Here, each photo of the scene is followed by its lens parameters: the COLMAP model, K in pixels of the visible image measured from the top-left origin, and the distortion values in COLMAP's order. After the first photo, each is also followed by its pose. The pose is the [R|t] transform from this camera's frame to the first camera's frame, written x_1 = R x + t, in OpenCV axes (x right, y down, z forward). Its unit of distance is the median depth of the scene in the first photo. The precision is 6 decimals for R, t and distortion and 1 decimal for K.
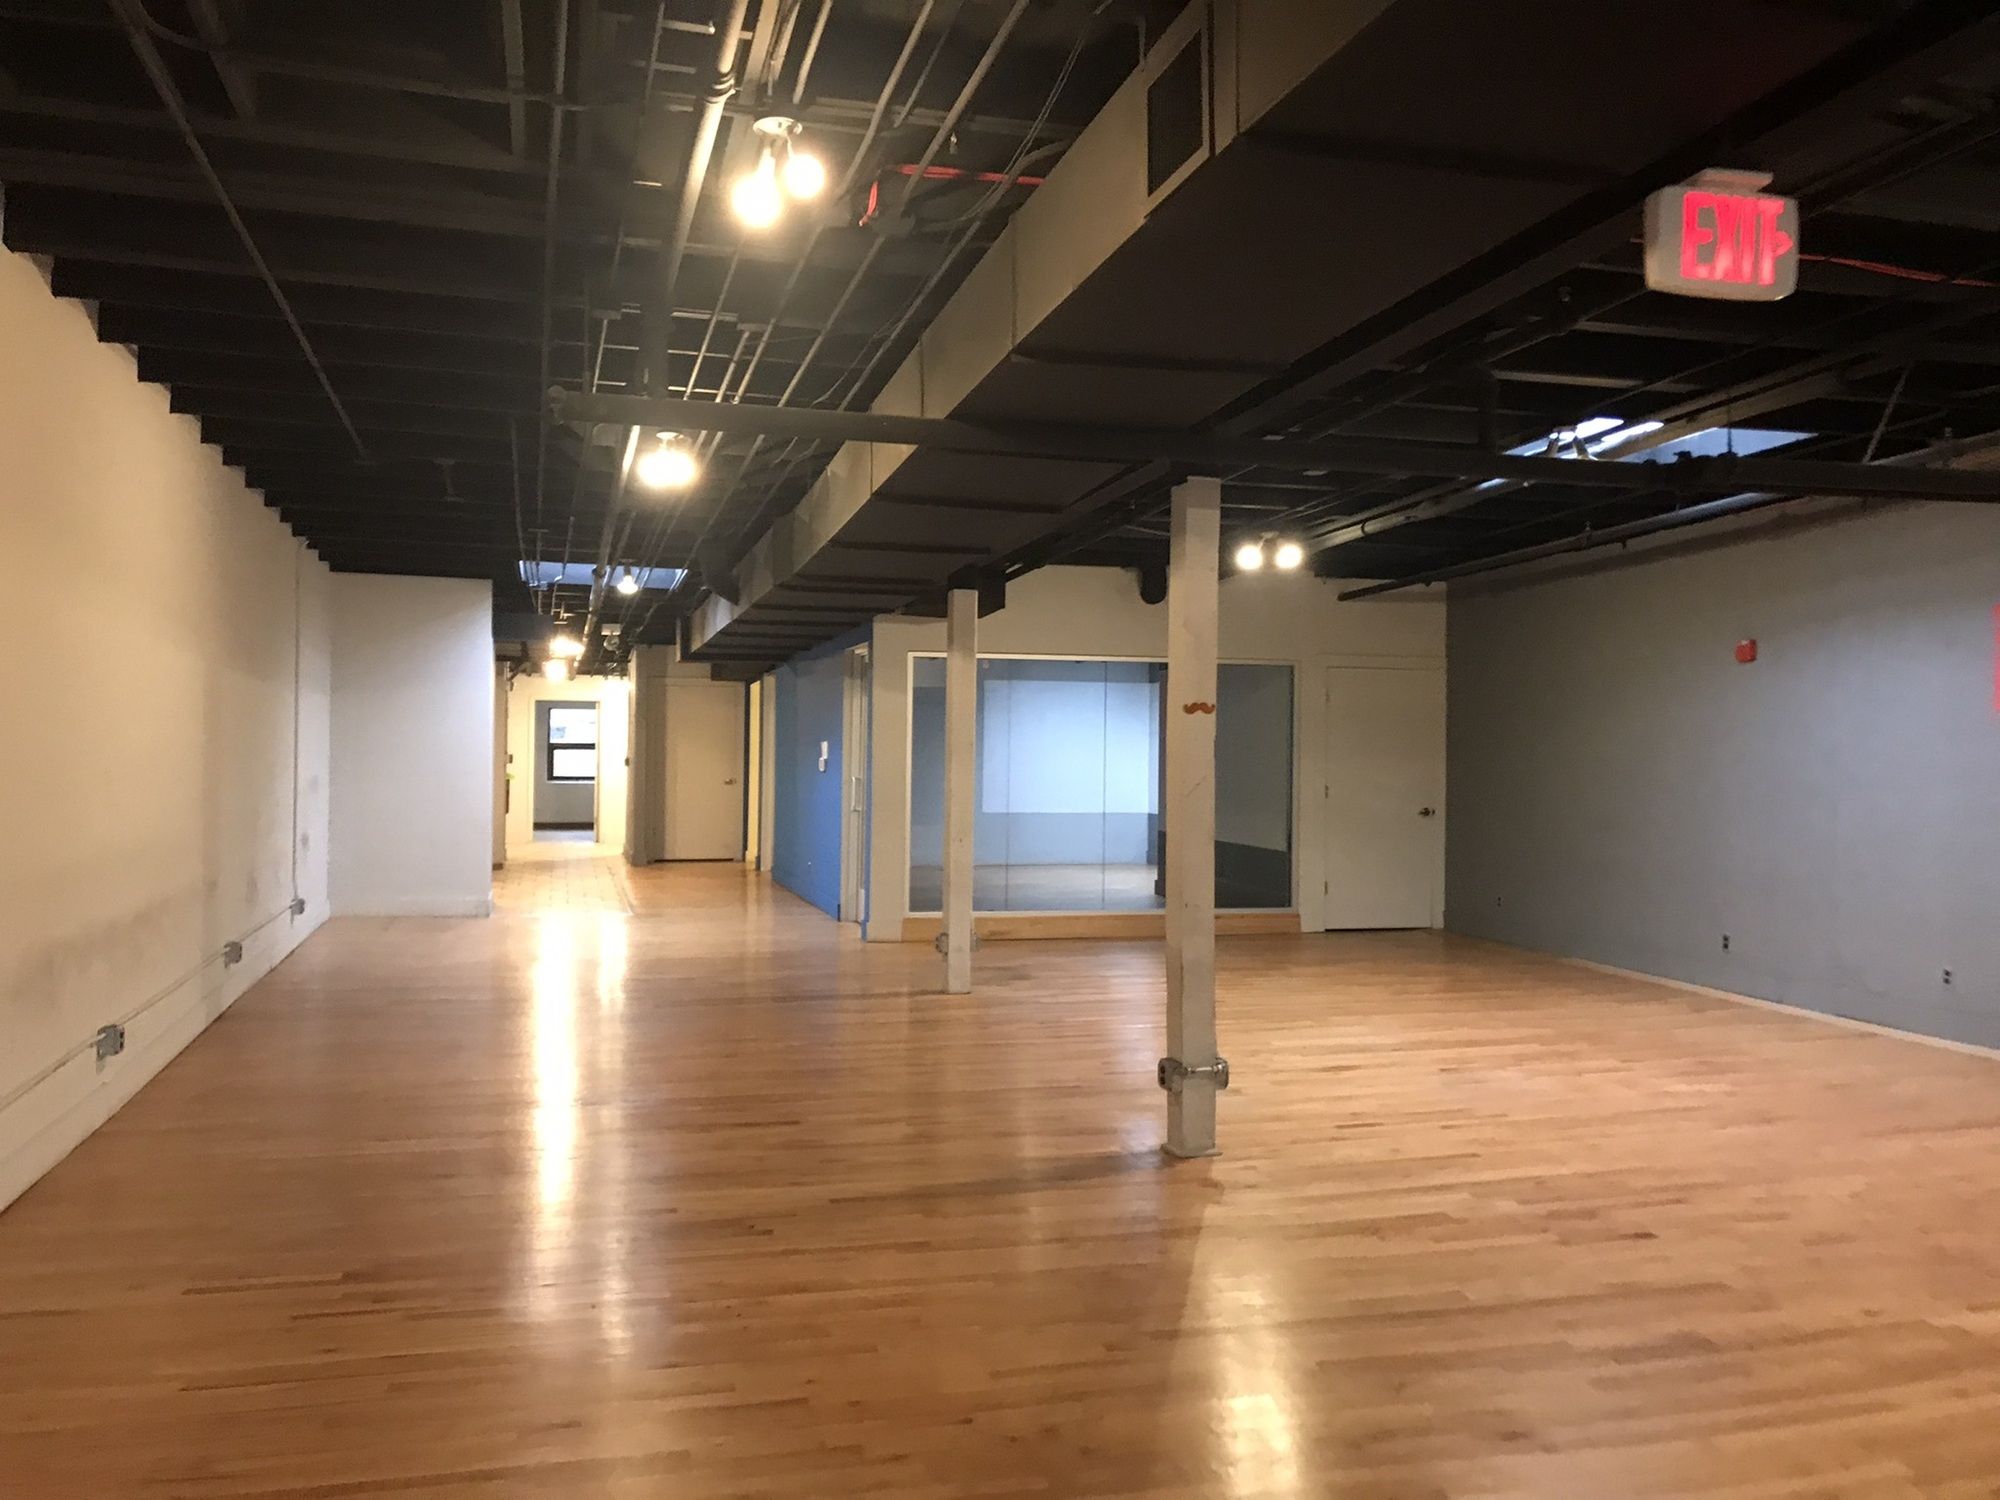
lens RADIAL K [[1622.6, 0, 1000.0], [0, 1622.6, 750.0], [0, 0, 1]] dist [0.087120, -0.183737]
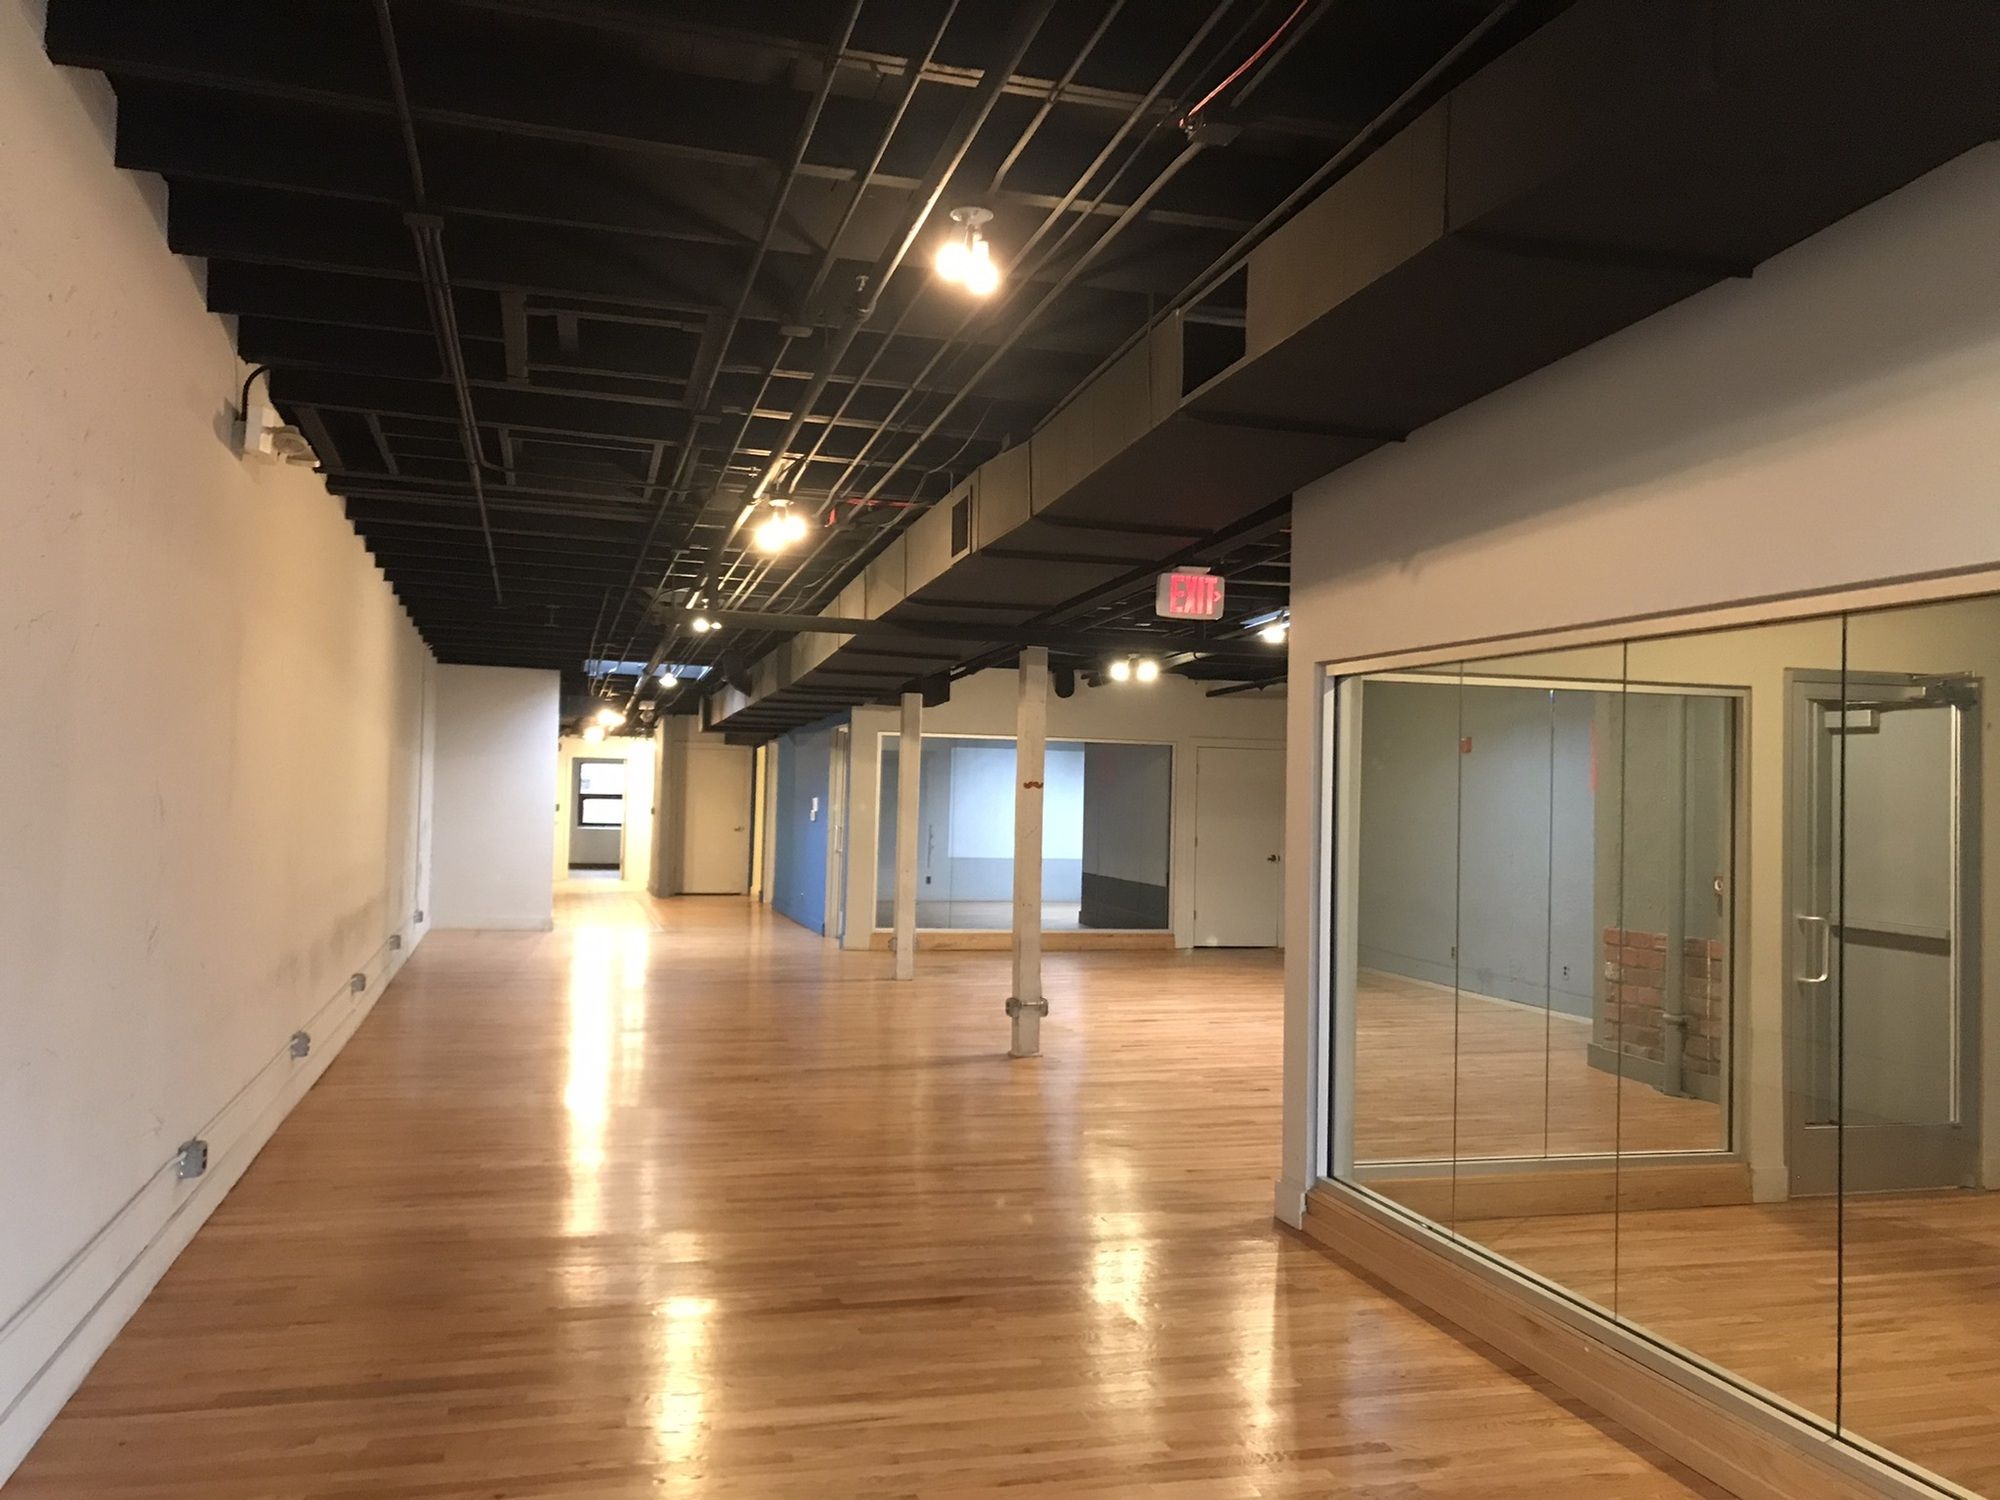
lens RADIAL K [[1630.0, 0, 1035.2], [0, 1630.0, 745.6], [0, 0, 1]] dist [0.092249, -0.308398]
pose [[0.999745, 0.014017, 0.017681, 0.047759], [-0.013394, 0.999302, -0.034869, -0.004201], [-0.018158, 0.034624, 0.999235, -0.331994]]
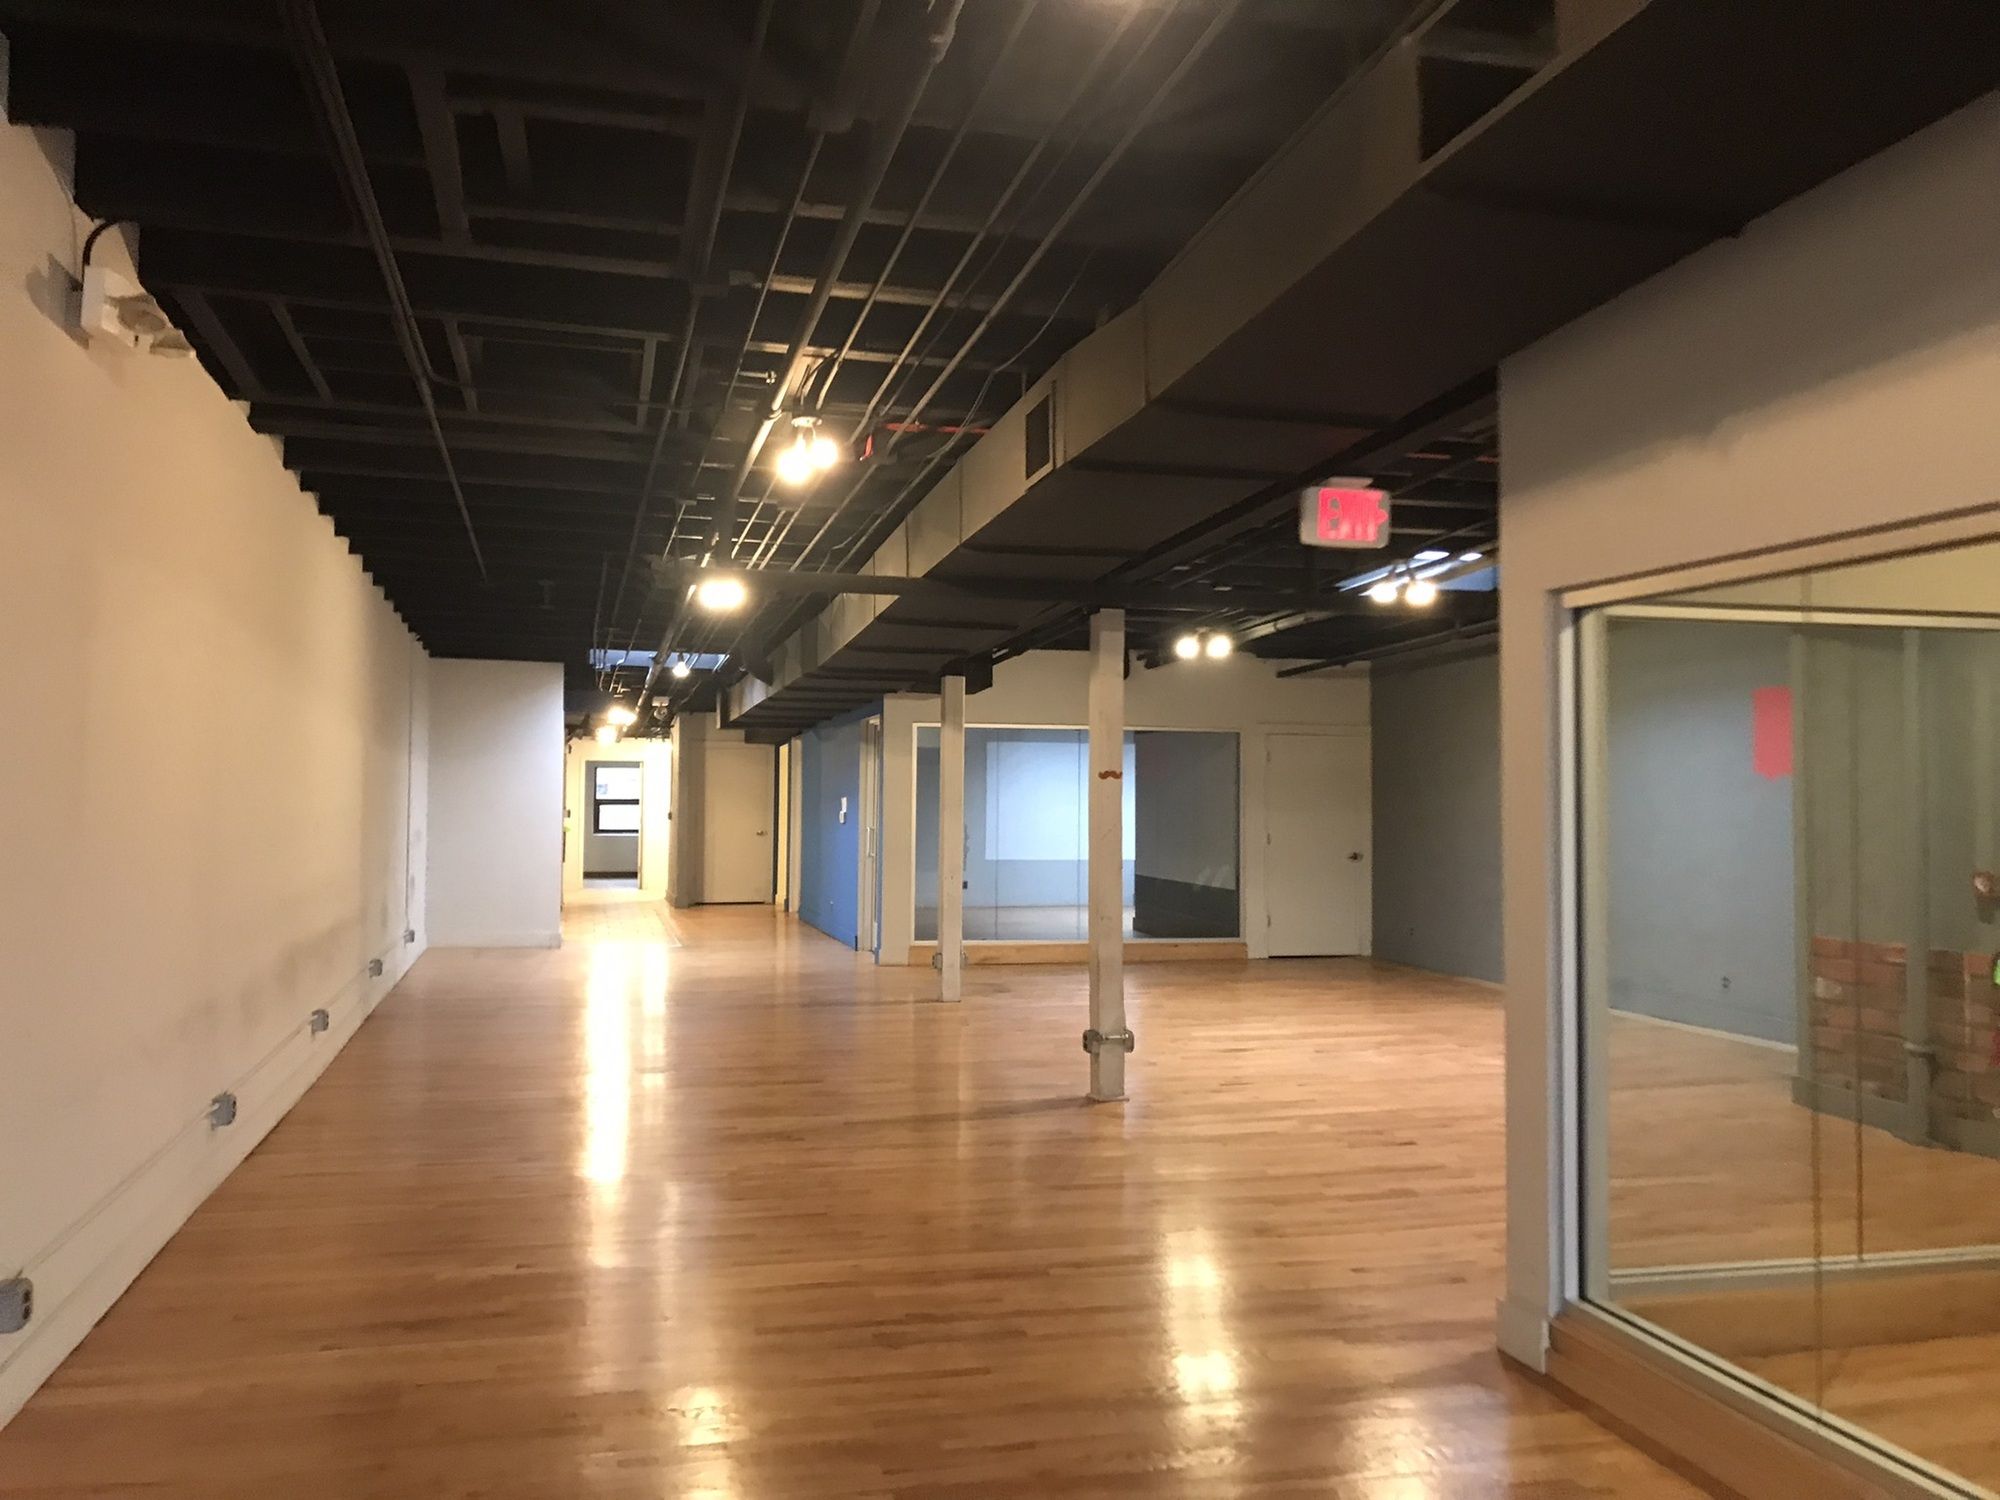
lens RADIAL K [[1622.6, 0, 1000.0], [0, 1622.6, 750.0], [0, 0, 1]] dist [0.087120, -0.183737]
pose [[0.999878, -0.004242, -0.015016, 0.024962], [0.003753, 0.999465, -0.032480, -0.001243], [0.015146, 0.032420, 0.999360, -0.192044]]
